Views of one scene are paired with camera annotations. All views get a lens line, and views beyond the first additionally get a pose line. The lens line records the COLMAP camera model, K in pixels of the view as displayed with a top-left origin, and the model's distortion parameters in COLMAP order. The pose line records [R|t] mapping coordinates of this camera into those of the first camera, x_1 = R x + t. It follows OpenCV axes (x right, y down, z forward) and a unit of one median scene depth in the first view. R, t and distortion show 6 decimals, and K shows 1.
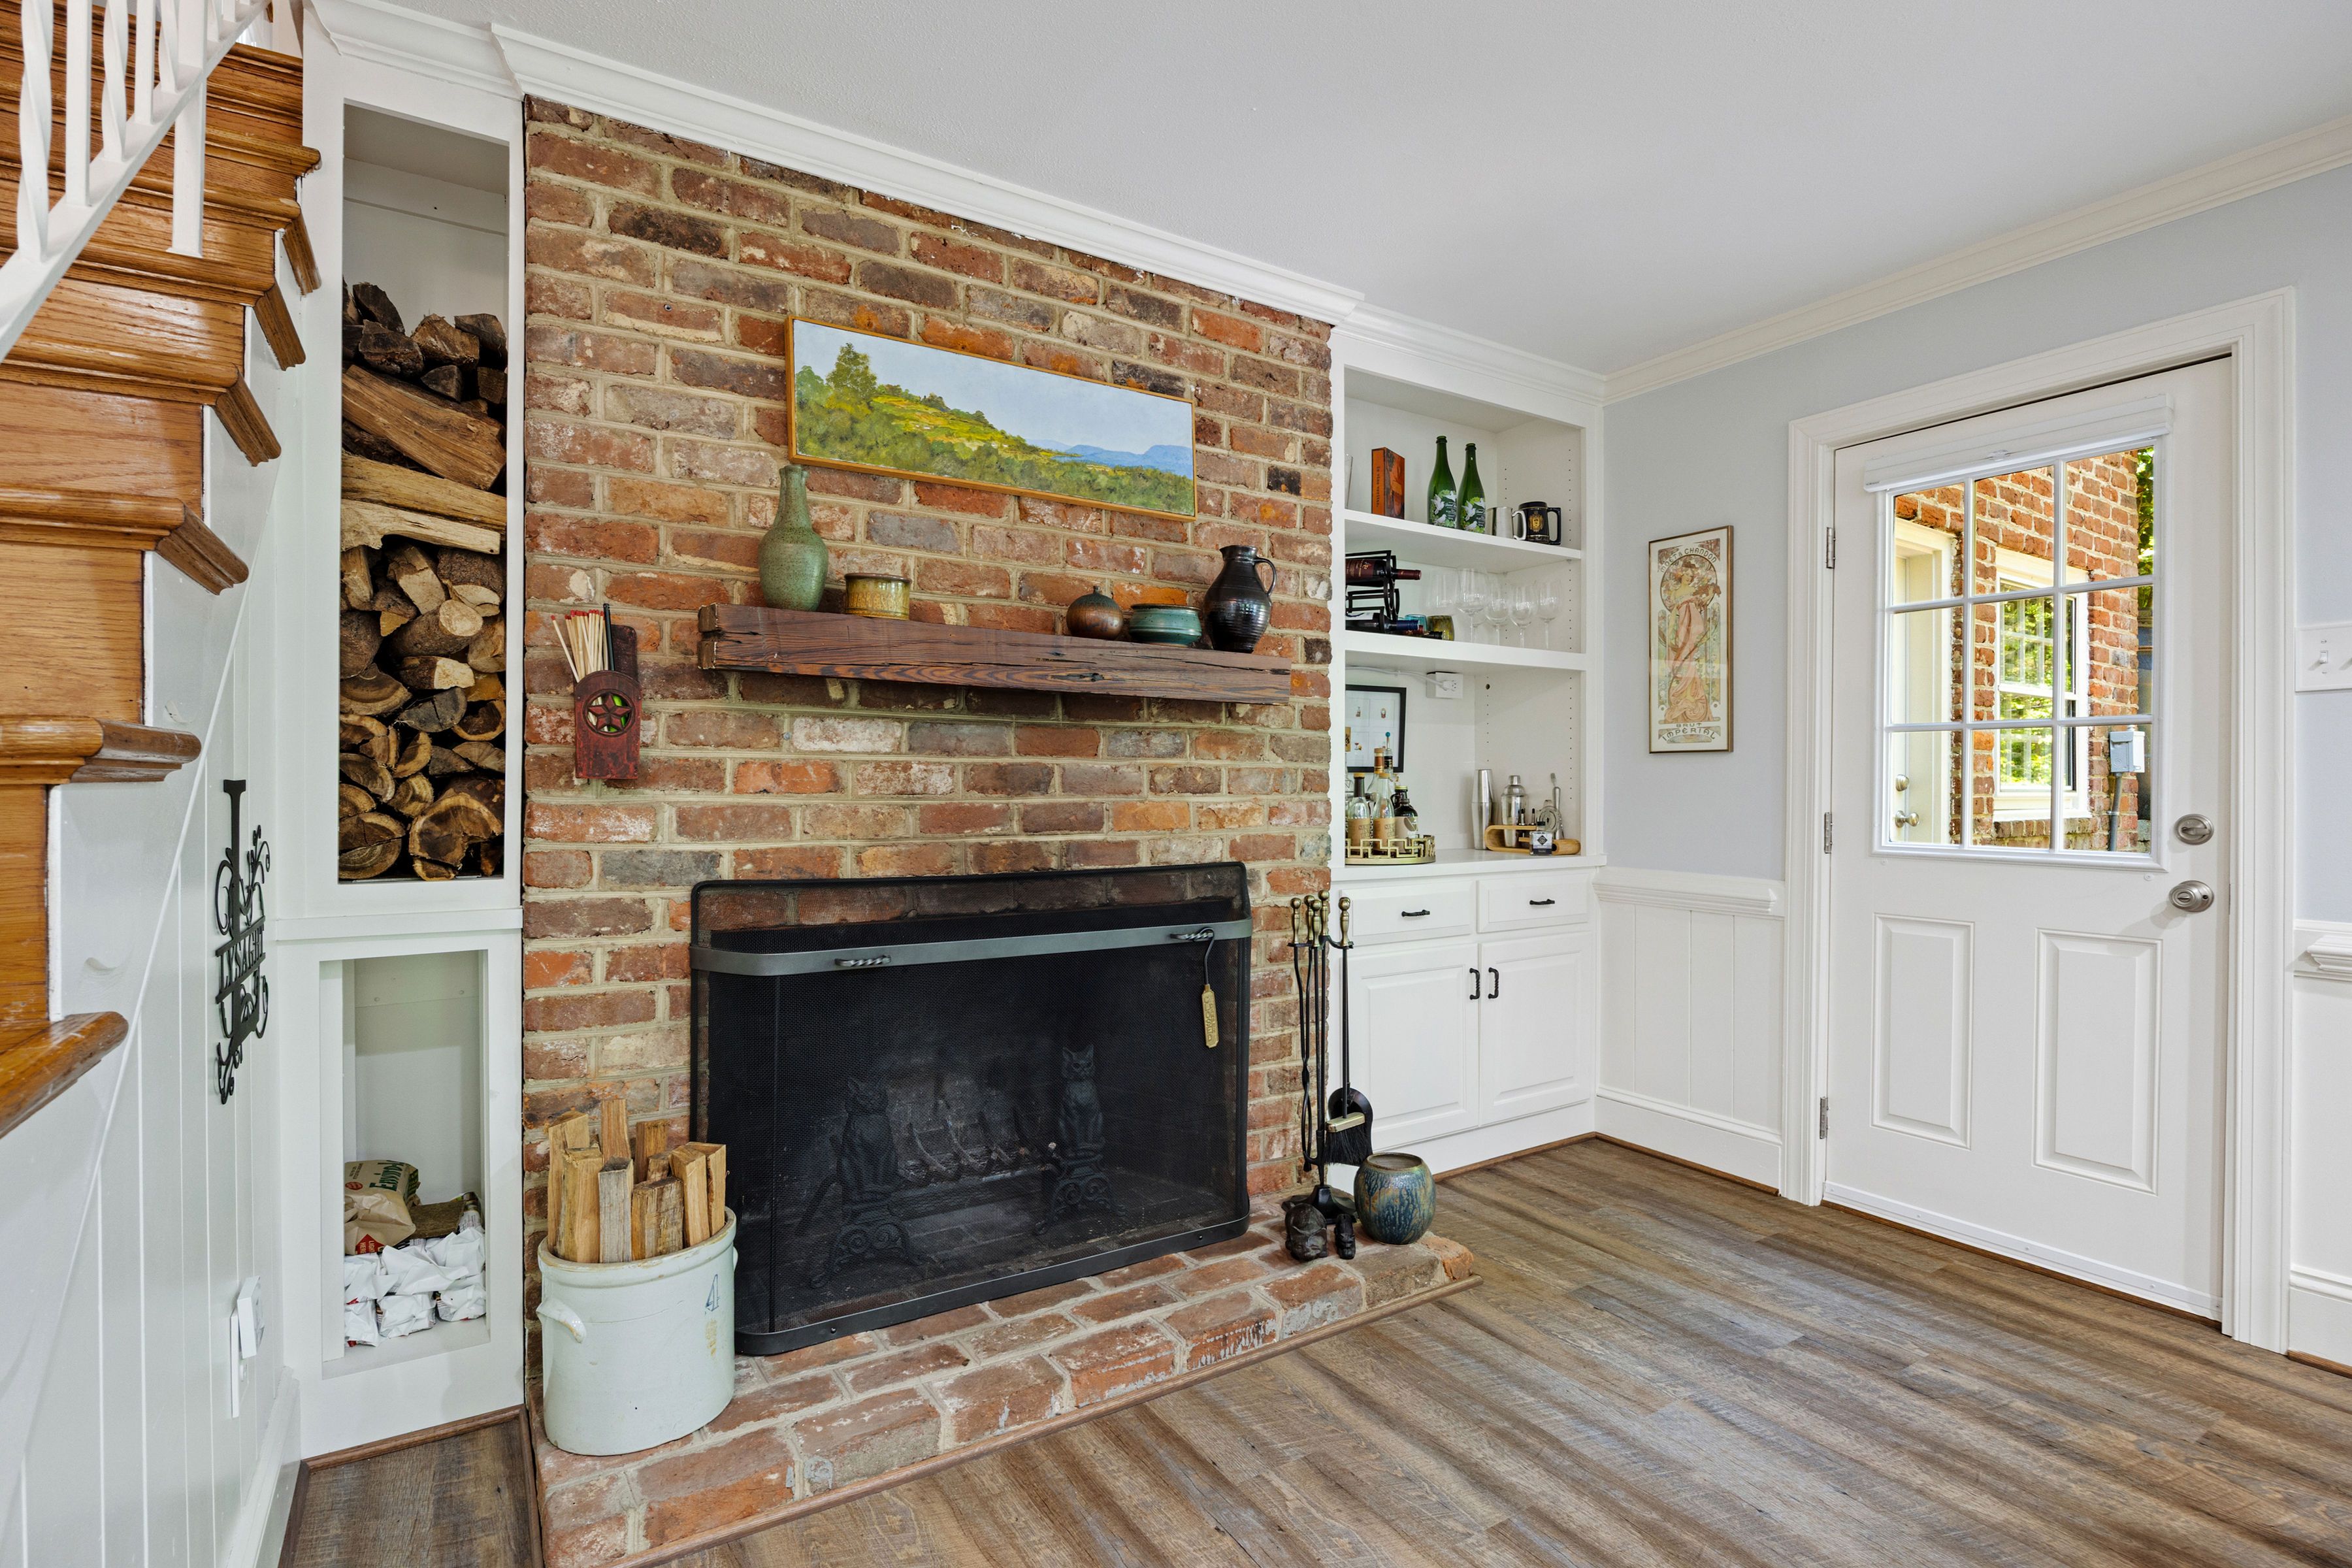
lens RADIAL K [[1109.5, 0, 1181.2], [0, 1109.5, 793.7], [0, 0, 1]] dist [-0.000089, 0.000050]
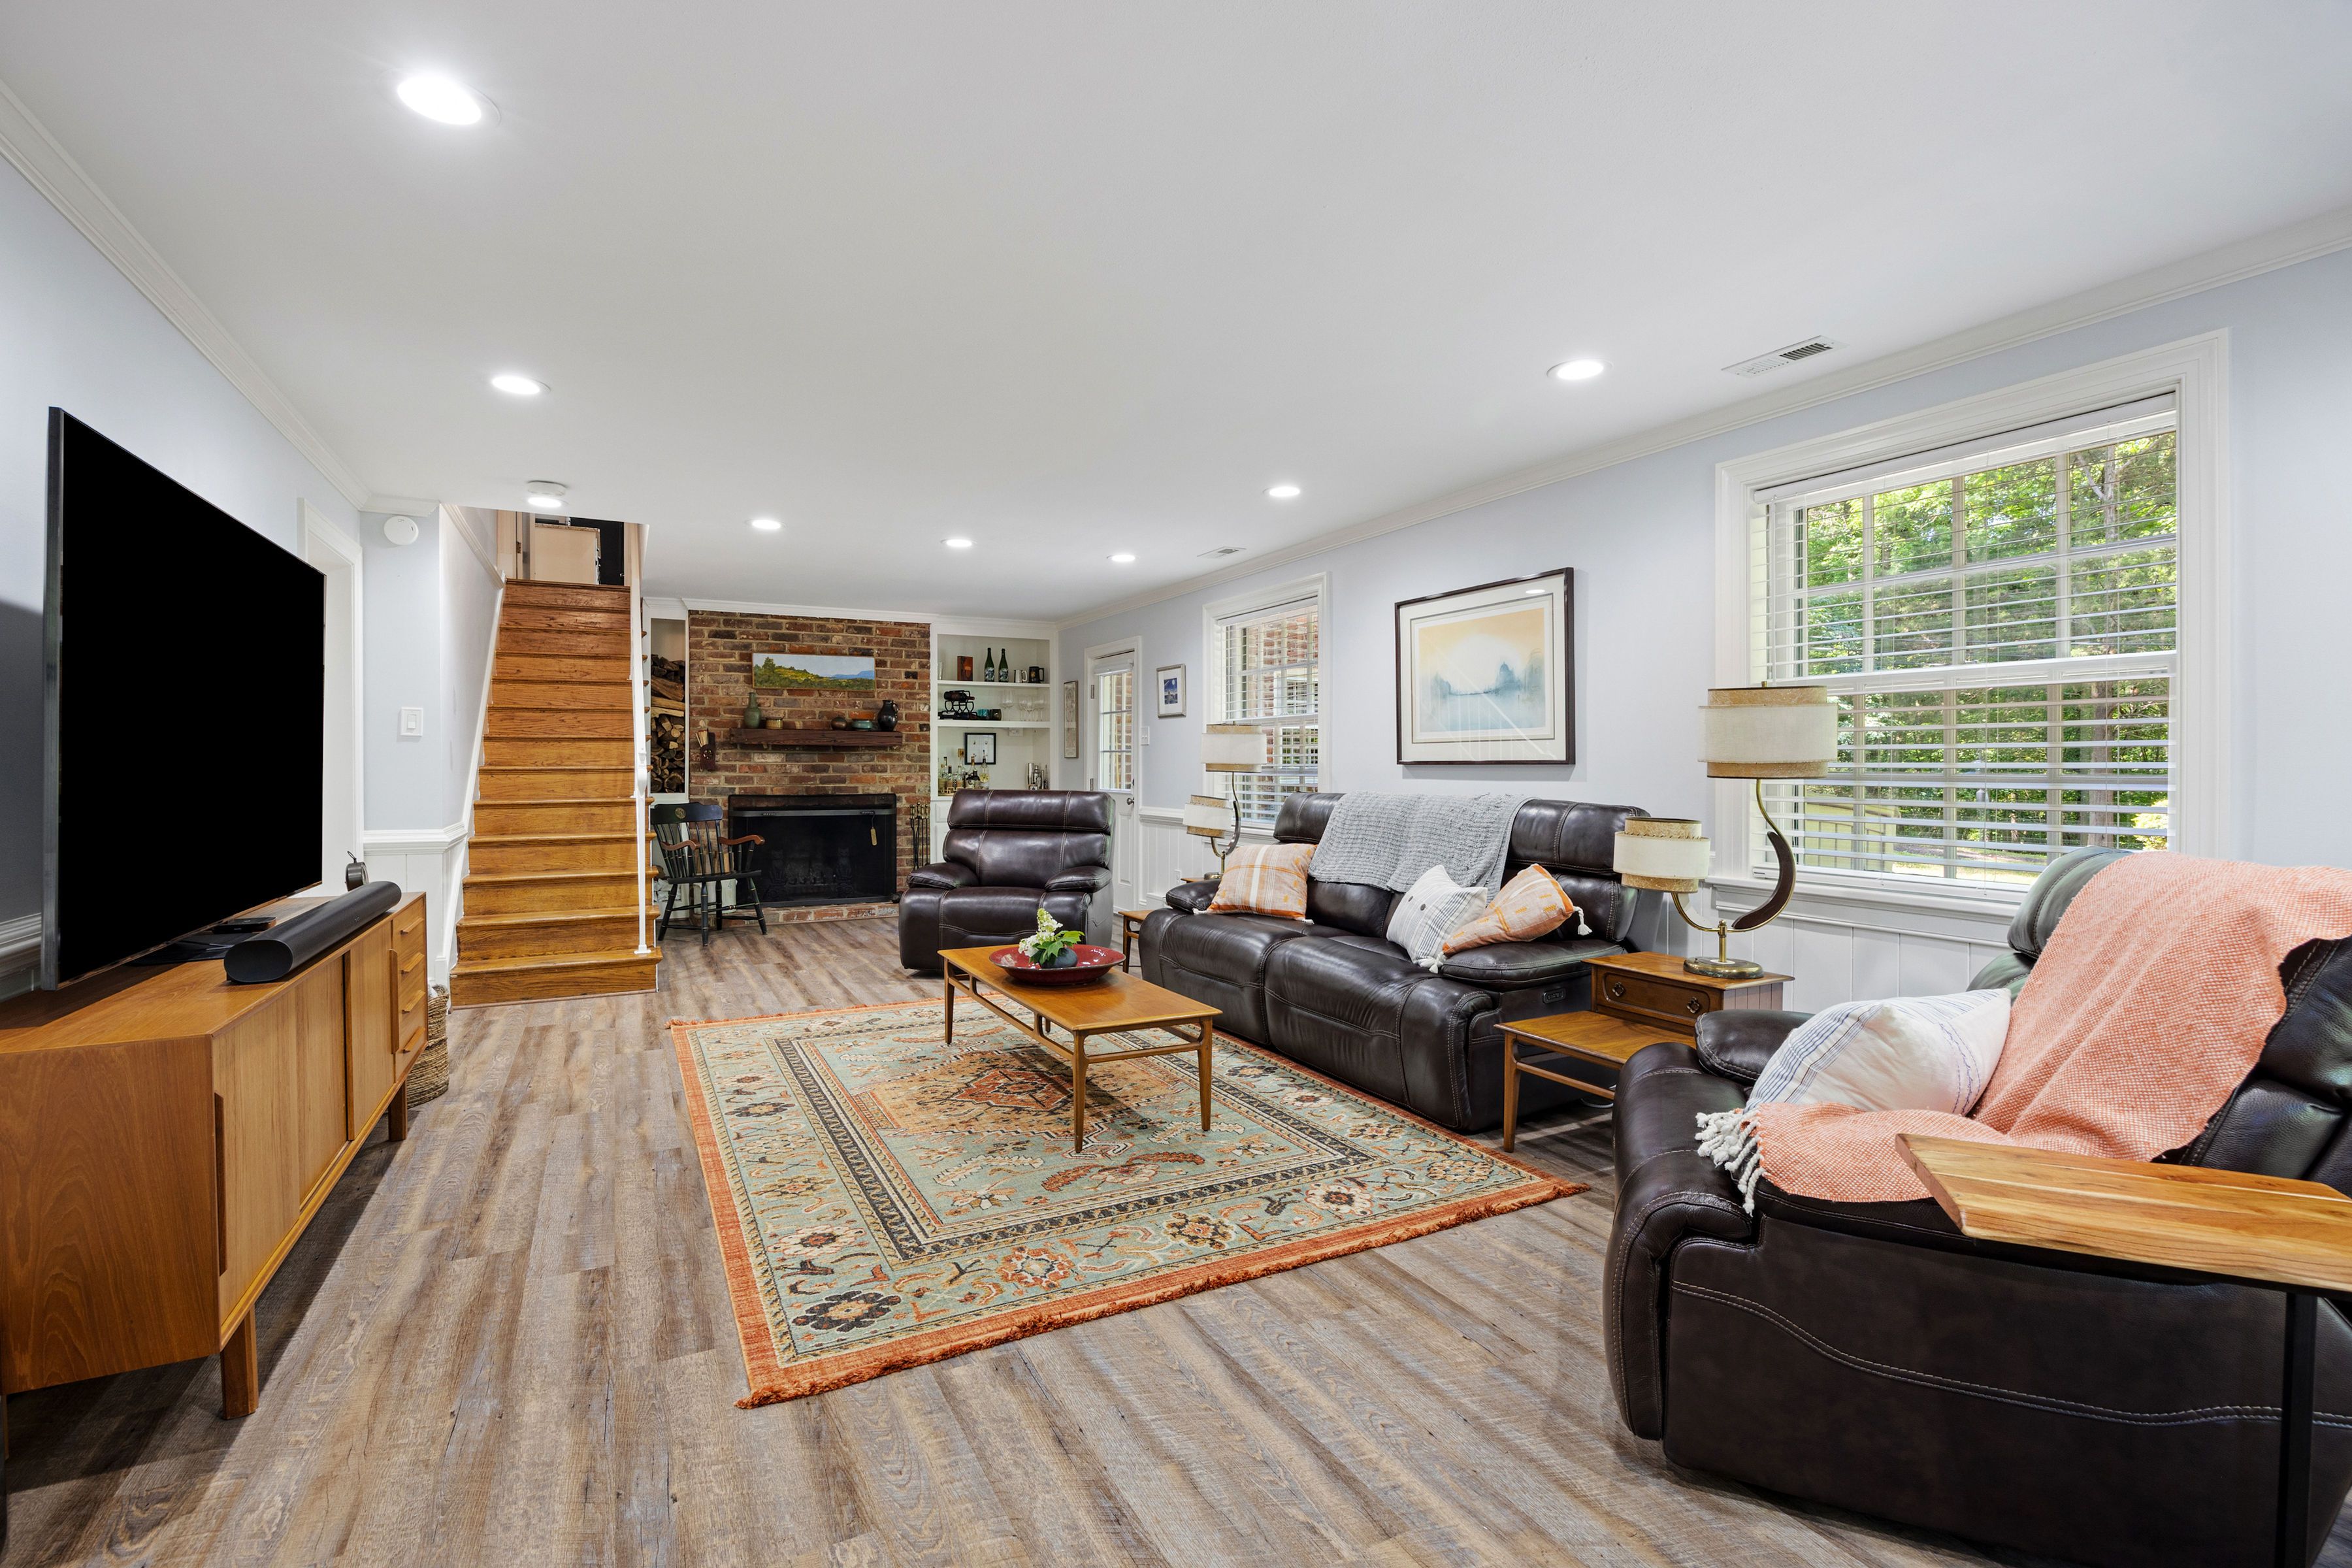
lens RADIAL K [[1078.4, 0, 1170.2], [0, 1078.4, 778.0], [0, 0, 1]] dist [-0.003375, 0.000917]
pose [[0.994974, -0.001344, -0.100122, 1.359516], [0.001780, 0.999989, 0.004265, 0.004137], [0.100115, -0.004422, 0.994966, -2.403253]]
